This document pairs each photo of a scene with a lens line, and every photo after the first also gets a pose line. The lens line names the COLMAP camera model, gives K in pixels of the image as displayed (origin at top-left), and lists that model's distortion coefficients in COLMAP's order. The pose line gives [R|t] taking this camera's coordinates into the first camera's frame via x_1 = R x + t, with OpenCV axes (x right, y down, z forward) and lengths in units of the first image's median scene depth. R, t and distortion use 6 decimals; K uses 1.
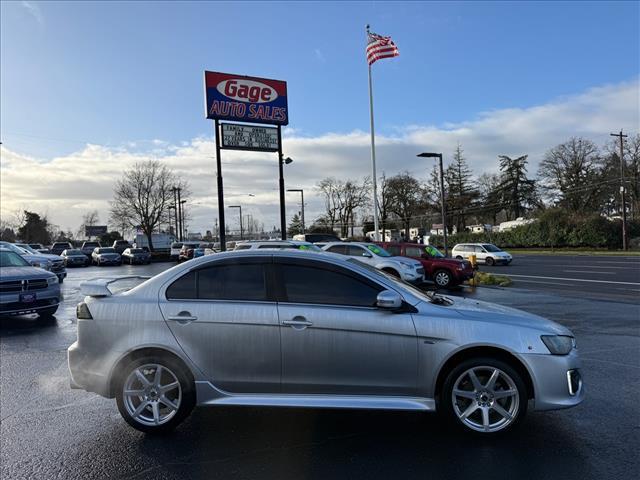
lens RADIAL K [[460.7, 0, 320.0], [0, 460.7, 240.0], [0, 0, 1]] dist [0.001112, -0.005502]
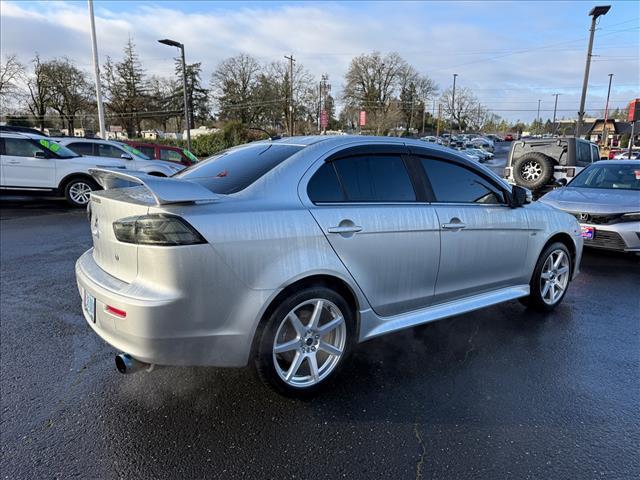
lens RADIAL K [[473.4, 0, 319.9], [0, 473.4, 229.8], [0, 0, 1]] dist [-0.032790, -0.000158]
pose [[0.721007, -0.064219, 0.689946, -0.091137], [-0.053614, 0.987541, 0.147946, 0.007267], [-0.690851, -0.143661, 0.708581, 0.056958]]
